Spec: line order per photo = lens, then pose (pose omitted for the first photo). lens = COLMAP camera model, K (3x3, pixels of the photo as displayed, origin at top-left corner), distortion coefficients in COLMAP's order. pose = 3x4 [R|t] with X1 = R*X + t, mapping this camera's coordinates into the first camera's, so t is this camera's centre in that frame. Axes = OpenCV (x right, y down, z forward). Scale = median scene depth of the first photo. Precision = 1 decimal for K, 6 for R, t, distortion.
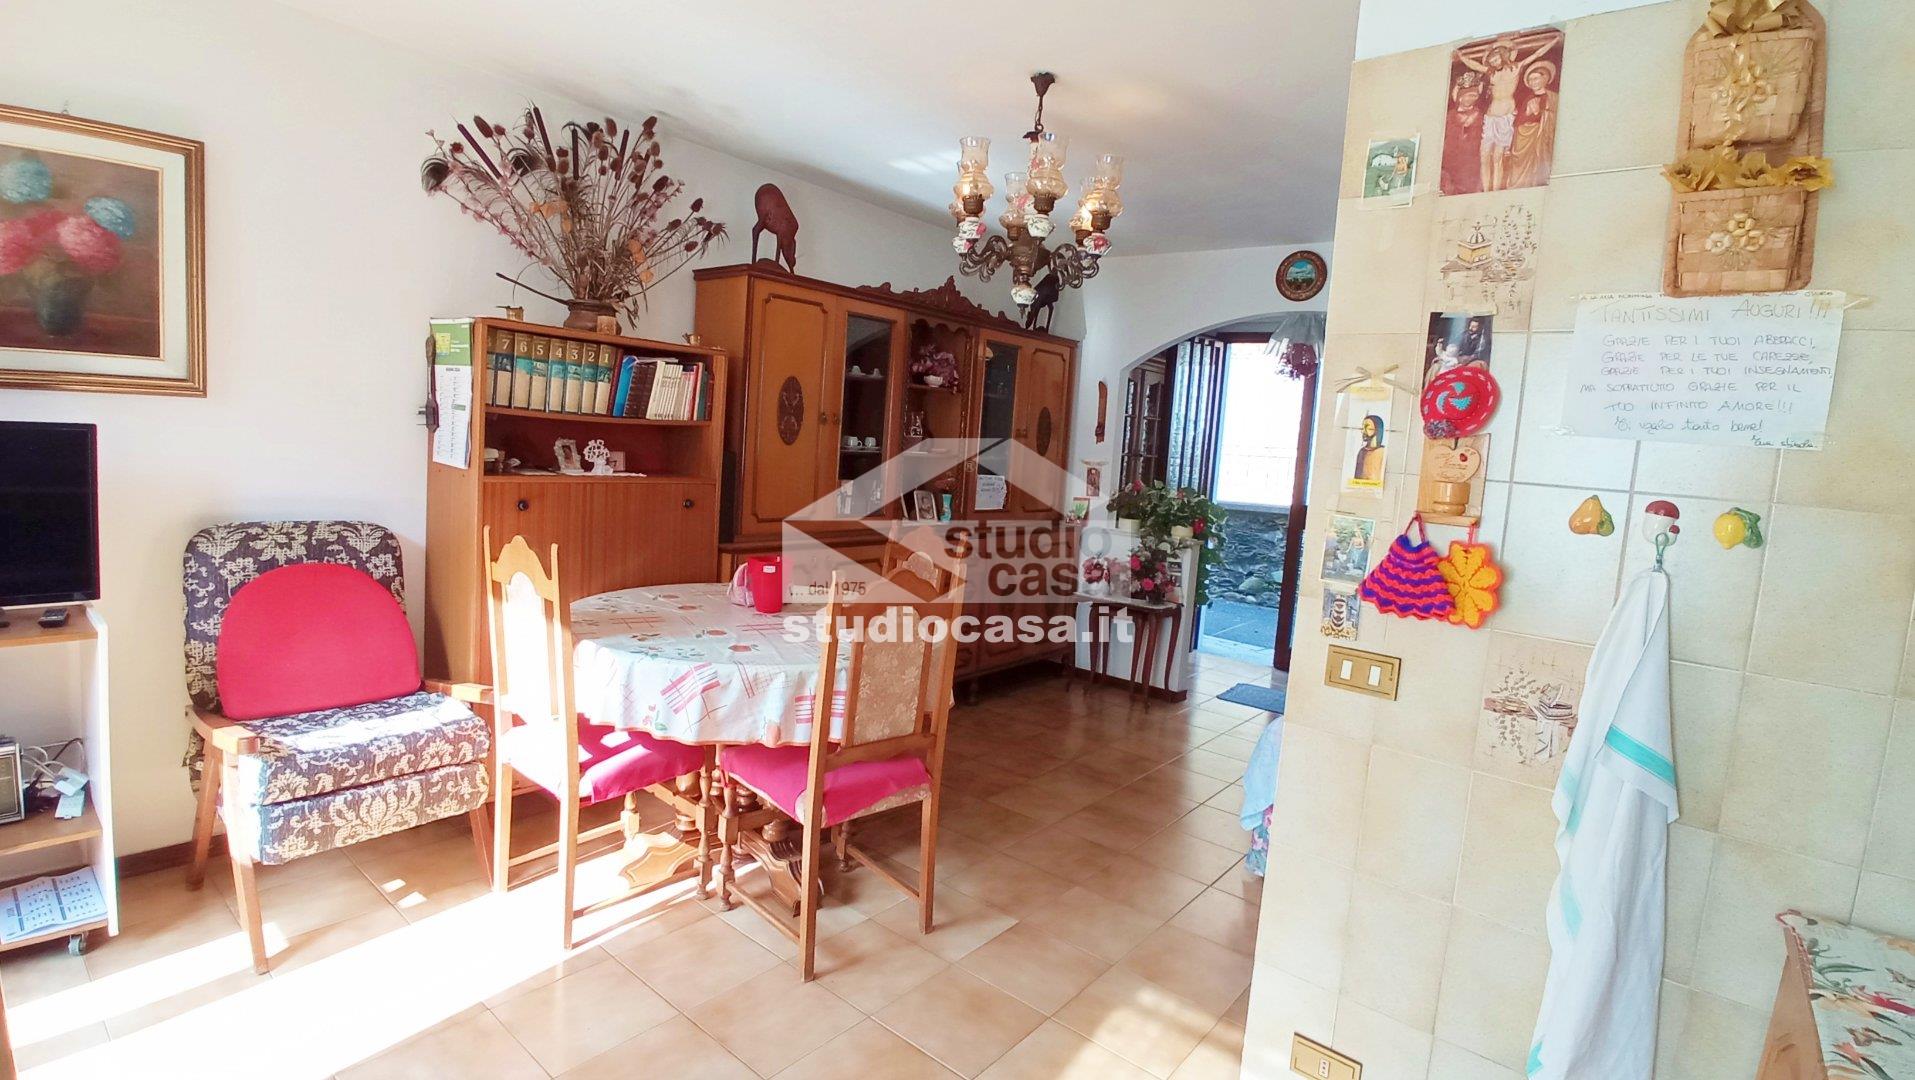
lens RADIAL K [[877.7, 0, 959.8], [0, 877.7, 534.6], [0, 0, 1]] dist [-0.036110, 0.005715]
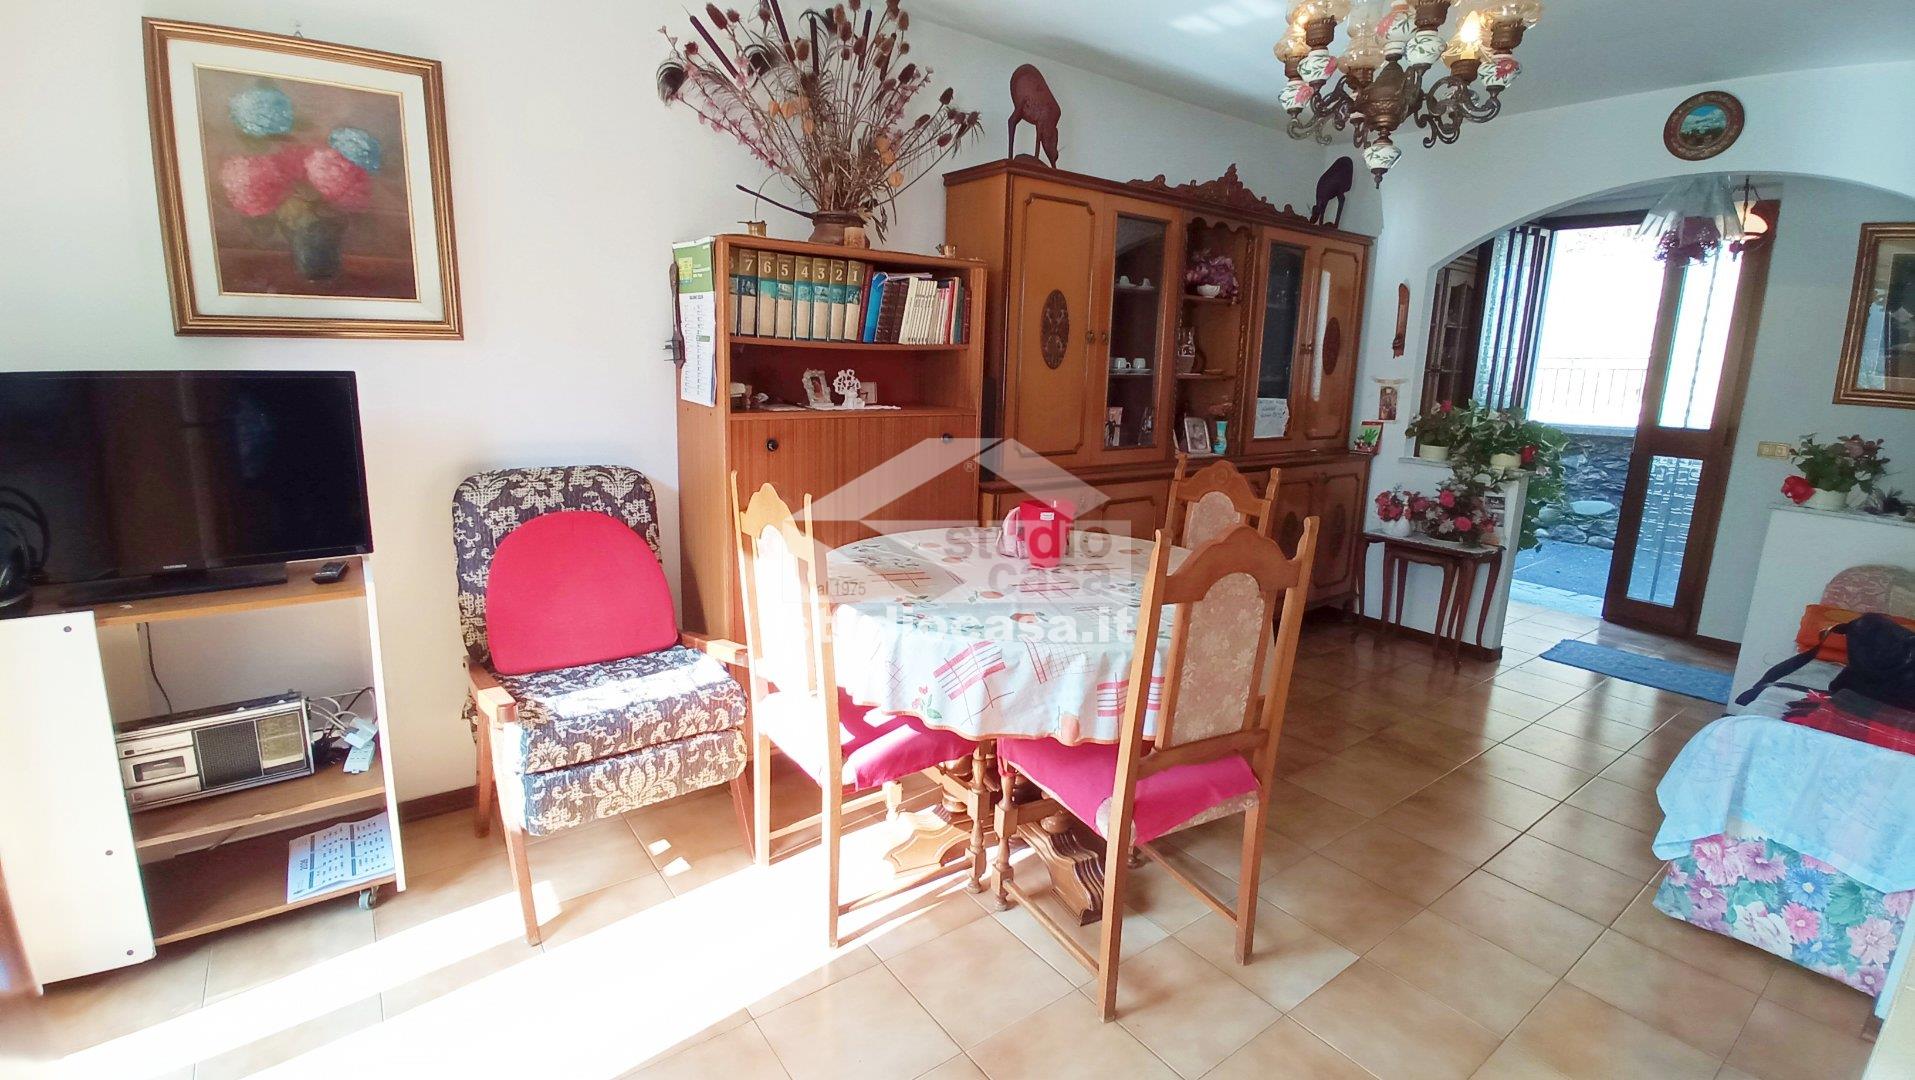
lens RADIAL K [[877.7, 0, 987.1], [0, 877.7, 534.8], [0, 0, 1]] dist [-0.036110, 0.005715]
pose [[0.973517, 0.005350, -0.228553, -0.085884], [0.013228, 0.996733, 0.079676, -0.012025], [0.228232, -0.080589, 0.970266, 0.178211]]
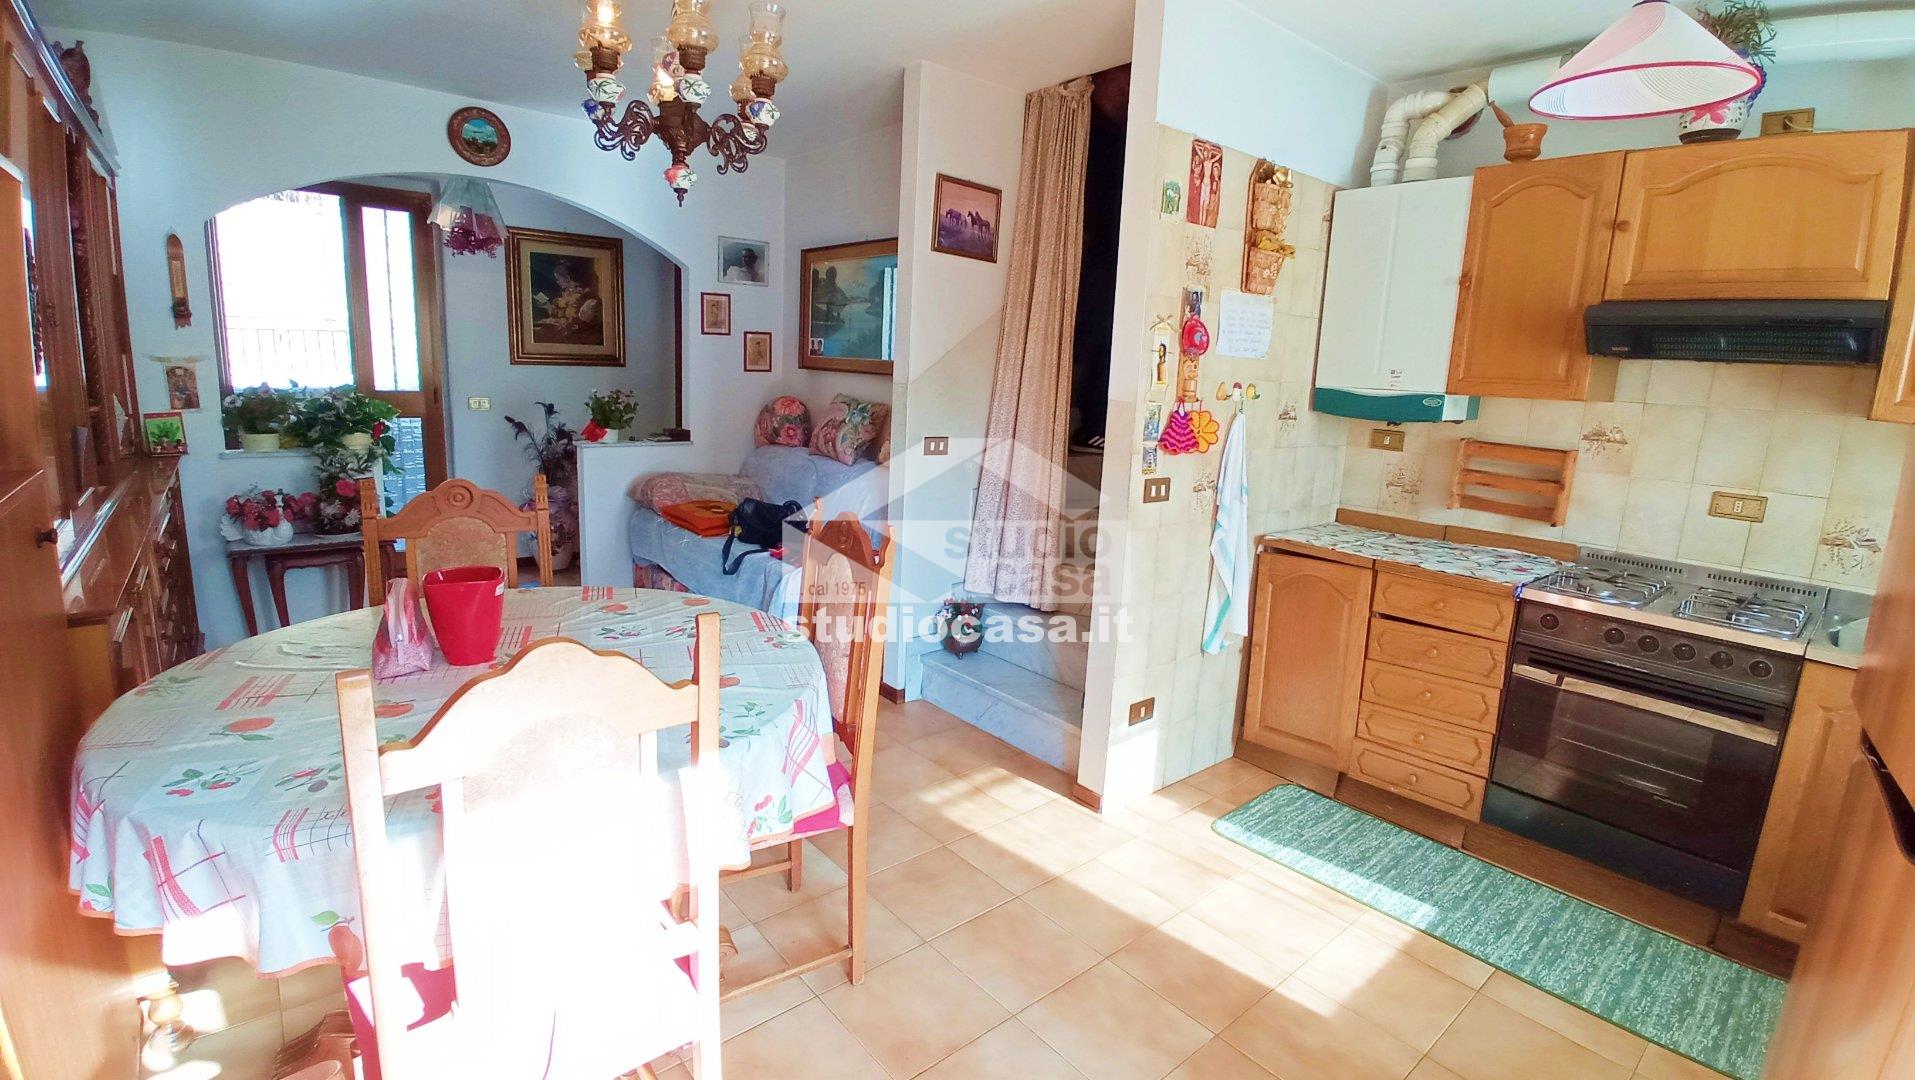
lens RADIAL K [[877.7, 0, 924.3], [0, 877.7, 523.5], [0, 0, 1]] dist [-0.036110, 0.005715]
pose [[0.203460, -0.241891, 0.948732, -0.823105], [0.080910, 0.969840, 0.229921, -0.137305], [-0.975734, 0.029982, 0.216895, 0.657576]]
